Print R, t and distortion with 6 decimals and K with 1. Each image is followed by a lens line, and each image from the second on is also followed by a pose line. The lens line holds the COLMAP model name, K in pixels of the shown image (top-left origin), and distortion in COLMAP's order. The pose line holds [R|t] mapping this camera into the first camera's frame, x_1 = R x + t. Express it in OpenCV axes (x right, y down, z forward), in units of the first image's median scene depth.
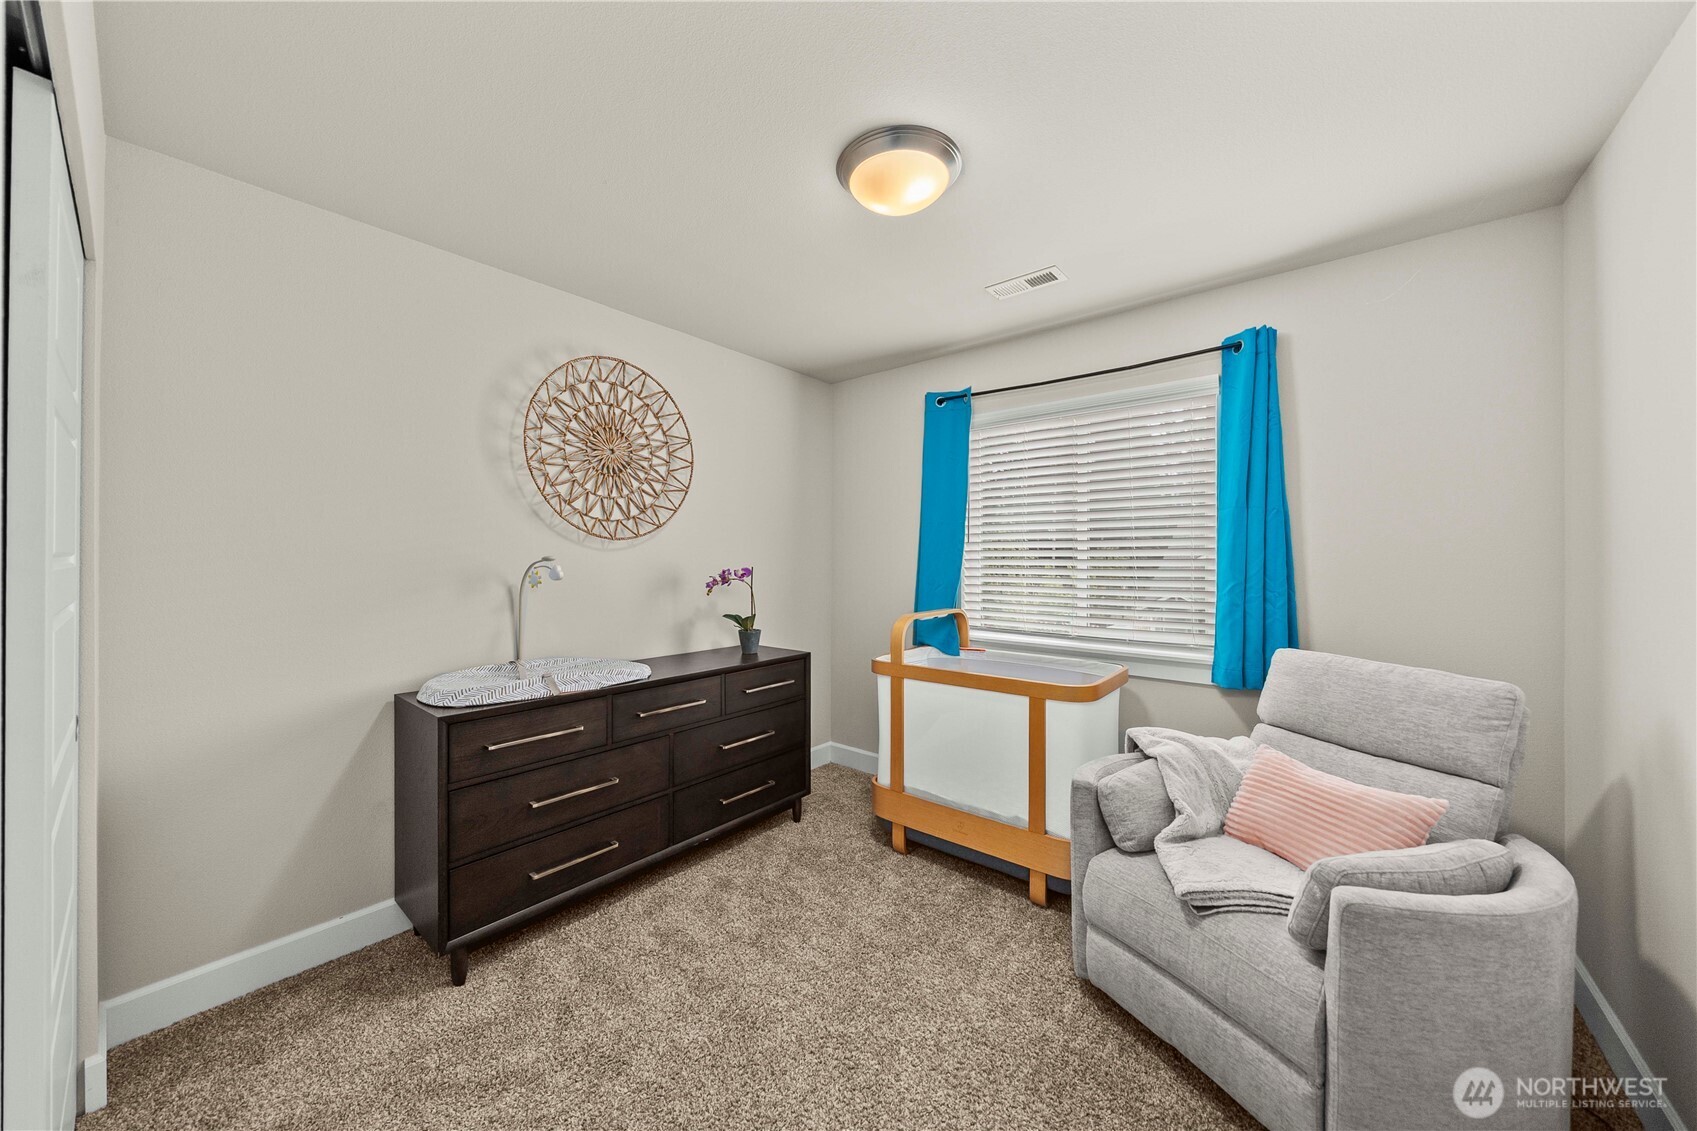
lens RADIAL K [[609.1, 0, 839.5], [0, 609.1, 554.6], [0, 0, 1]] dist [-0.005705, -0.000050]
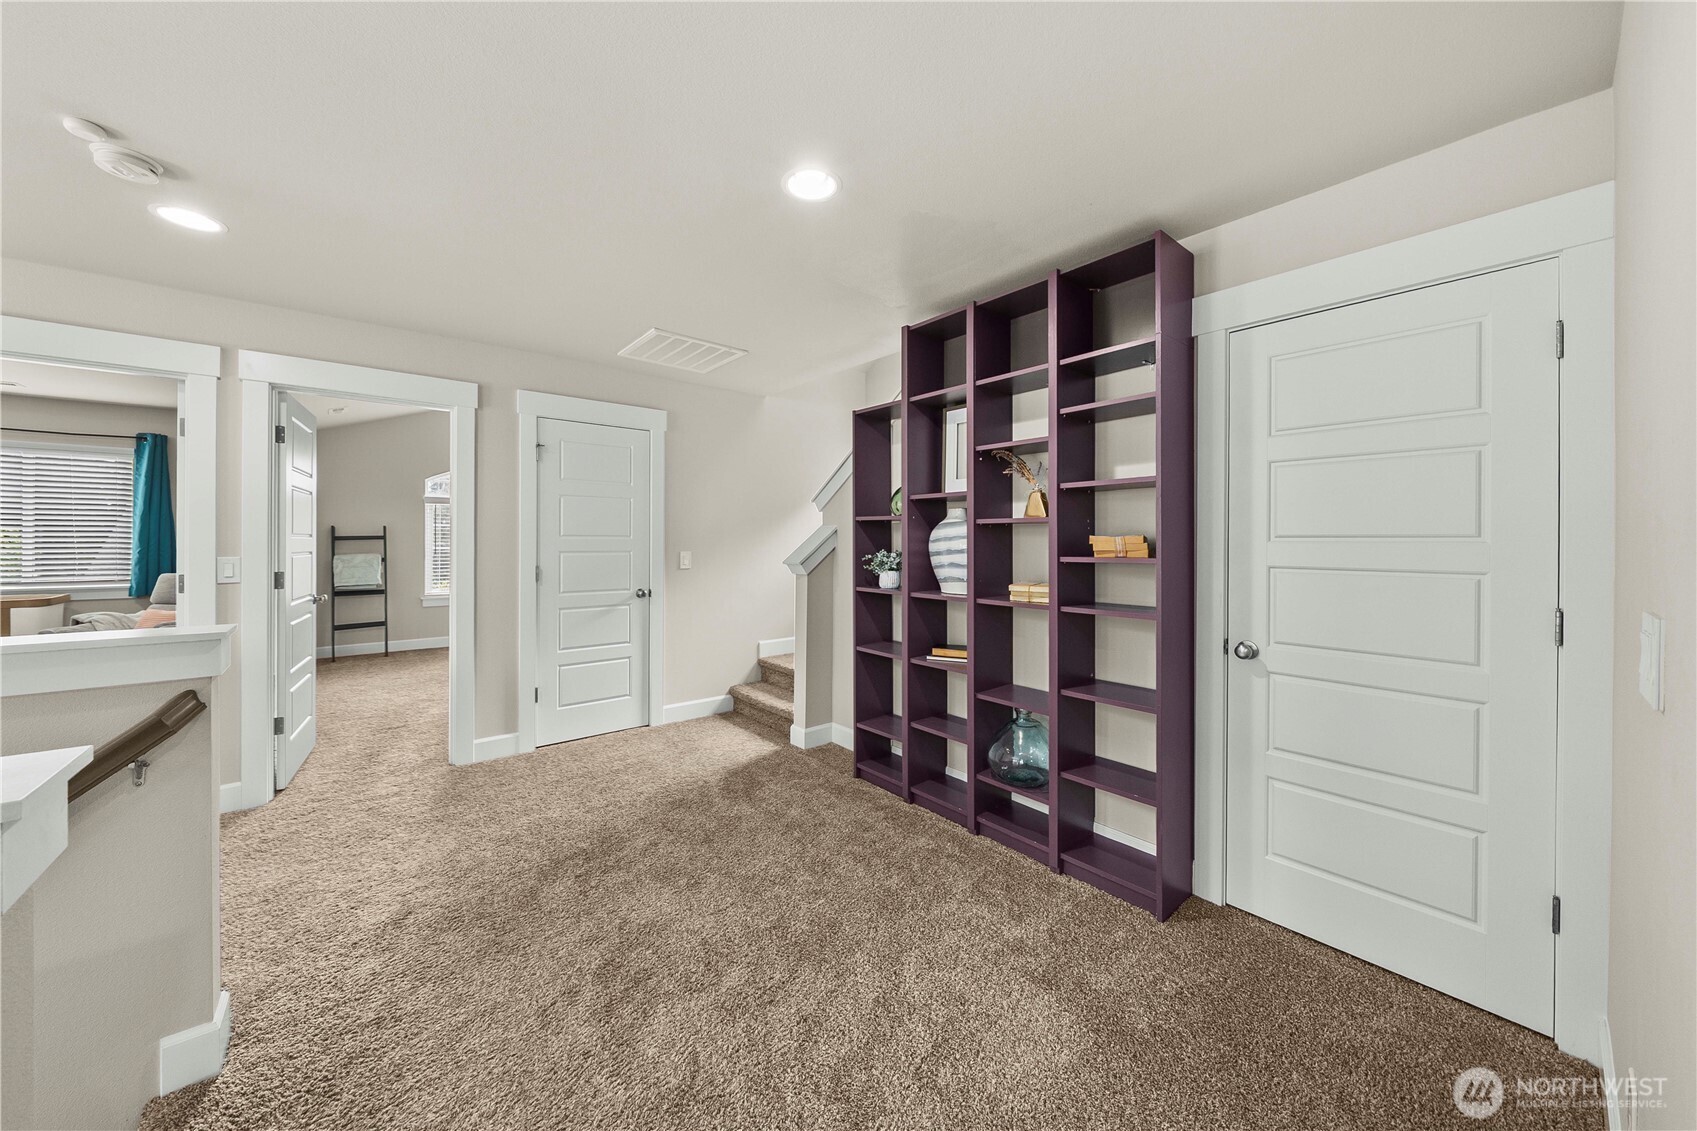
lens RADIAL K [[609.1, 0, 839.5], [0, 609.1, 554.6], [0, 0, 1]] dist [-0.005705, -0.000050]
pose [[0.210921, -0.001590, 0.977502, -0.943738], [-0.009779, 0.999945, 0.003737, 0.038456], [-0.977454, -0.010347, 0.210894, -1.910643]]
